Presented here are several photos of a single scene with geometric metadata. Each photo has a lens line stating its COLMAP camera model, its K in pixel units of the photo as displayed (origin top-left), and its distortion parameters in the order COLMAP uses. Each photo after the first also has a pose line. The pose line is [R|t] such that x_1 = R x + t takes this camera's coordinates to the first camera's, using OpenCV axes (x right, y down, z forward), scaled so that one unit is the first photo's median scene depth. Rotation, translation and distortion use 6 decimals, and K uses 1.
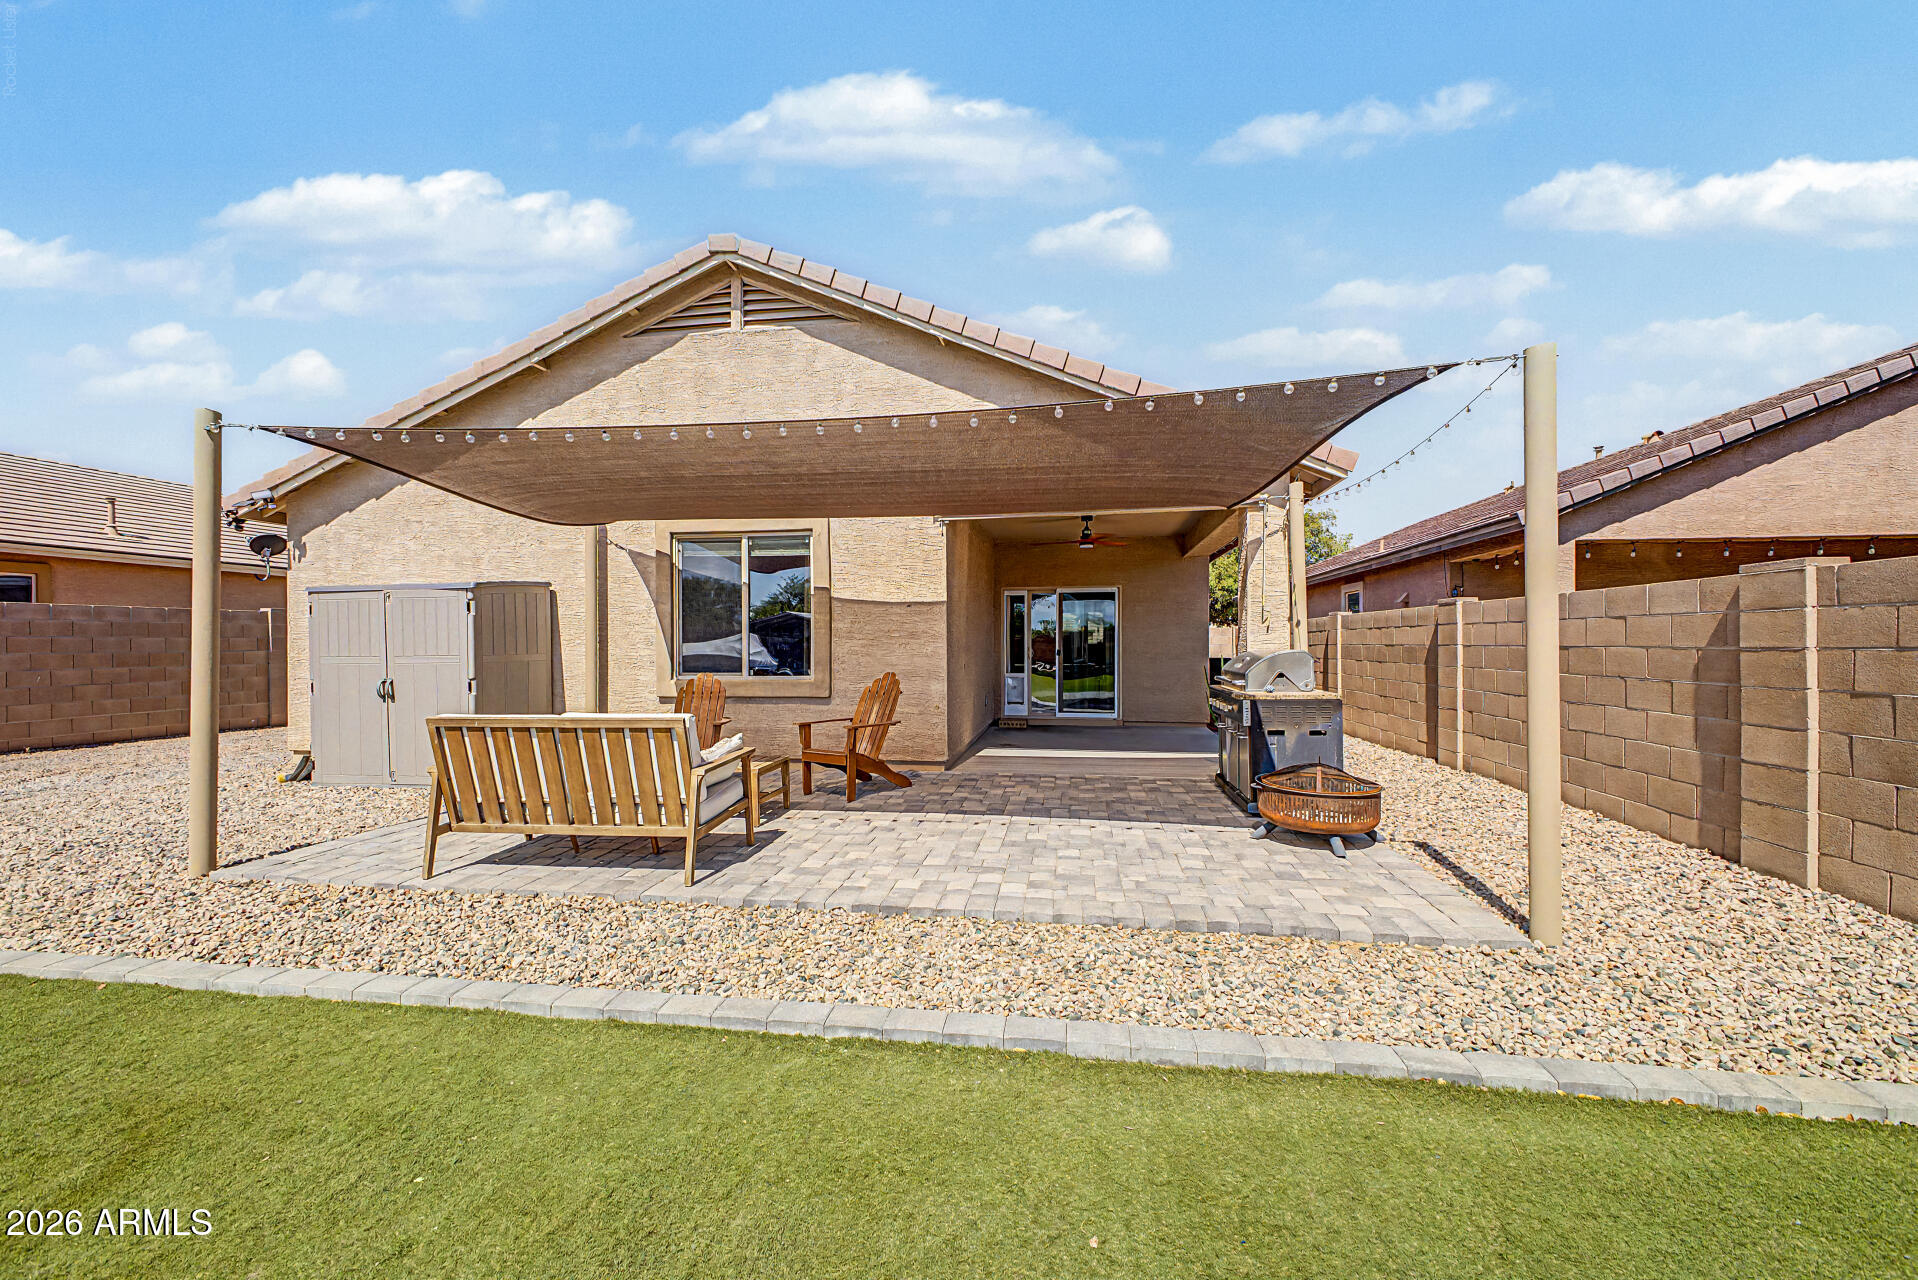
lens RADIAL K [[759.3, 0, 962.9], [0, 759.3, 640.8], [0, 0, 1]] dist [0.028142, -0.011024]
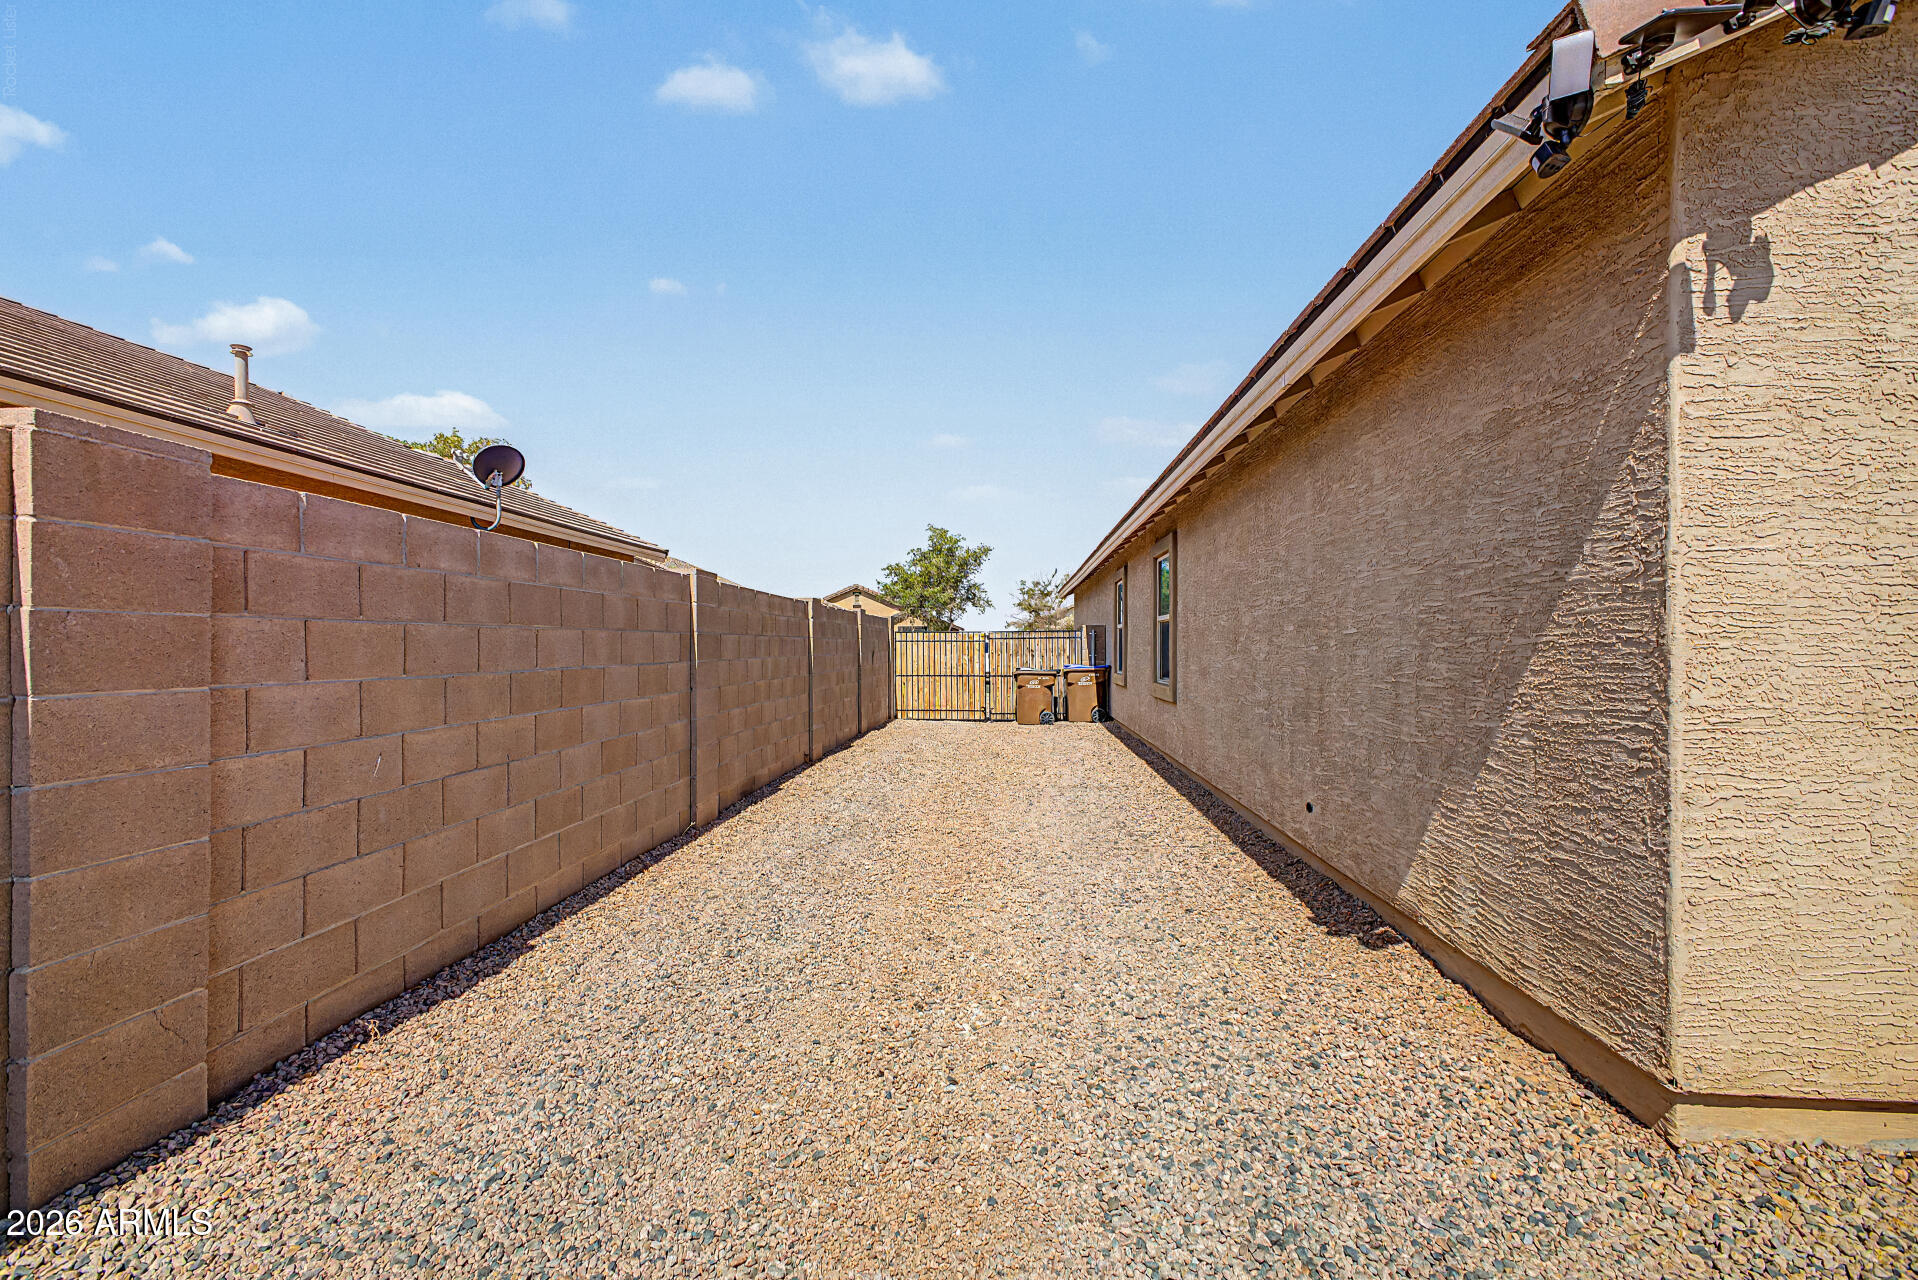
lens RADIAL K [[759.3, 0, 962.9], [0, 759.3, 640.8], [0, 0, 1]] dist [0.028142, -0.011024]
pose [[0.995894, 0.002326, 0.090492, -0.975725], [-0.001941, 0.999989, -0.004350, 0.002428], [-0.090501, 0.004157, 0.995888, 0.669467]]
